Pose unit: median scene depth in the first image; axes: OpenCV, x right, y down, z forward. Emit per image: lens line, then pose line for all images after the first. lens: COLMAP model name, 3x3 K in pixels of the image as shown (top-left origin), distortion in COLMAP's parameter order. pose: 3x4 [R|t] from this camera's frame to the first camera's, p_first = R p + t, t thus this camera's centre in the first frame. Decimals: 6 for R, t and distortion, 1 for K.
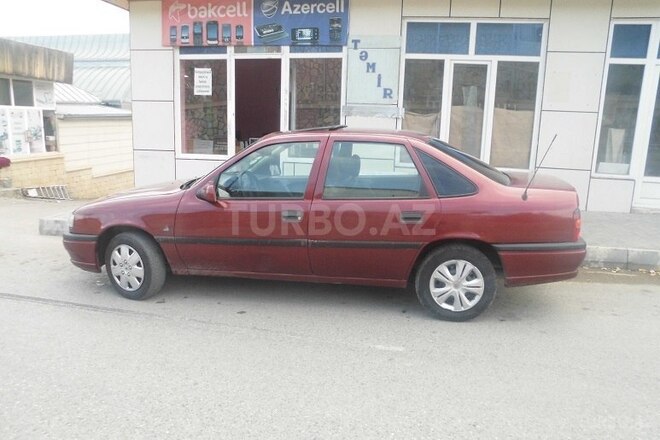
lens RADIAL K [[515.9, 0, 331.4], [0, 515.9, 220.4], [0, 0, 1]] dist [-0.049939, 0.007524]
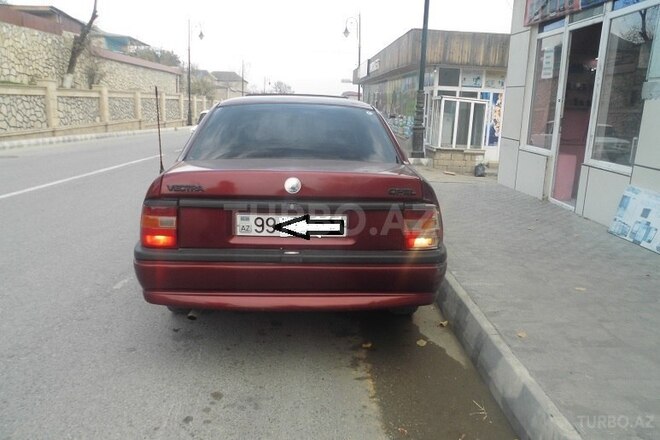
lens RADIAL K [[515.9, 0, 332.2], [0, 515.9, 219.9], [0, 0, 1]] dist [-0.049939, 0.007524]
pose [[0.204635, 0.201411, -0.957893, 0.983392], [-0.218969, 0.963220, 0.155753, -0.128145], [0.954032, 0.177877, 0.241211, 0.898536]]
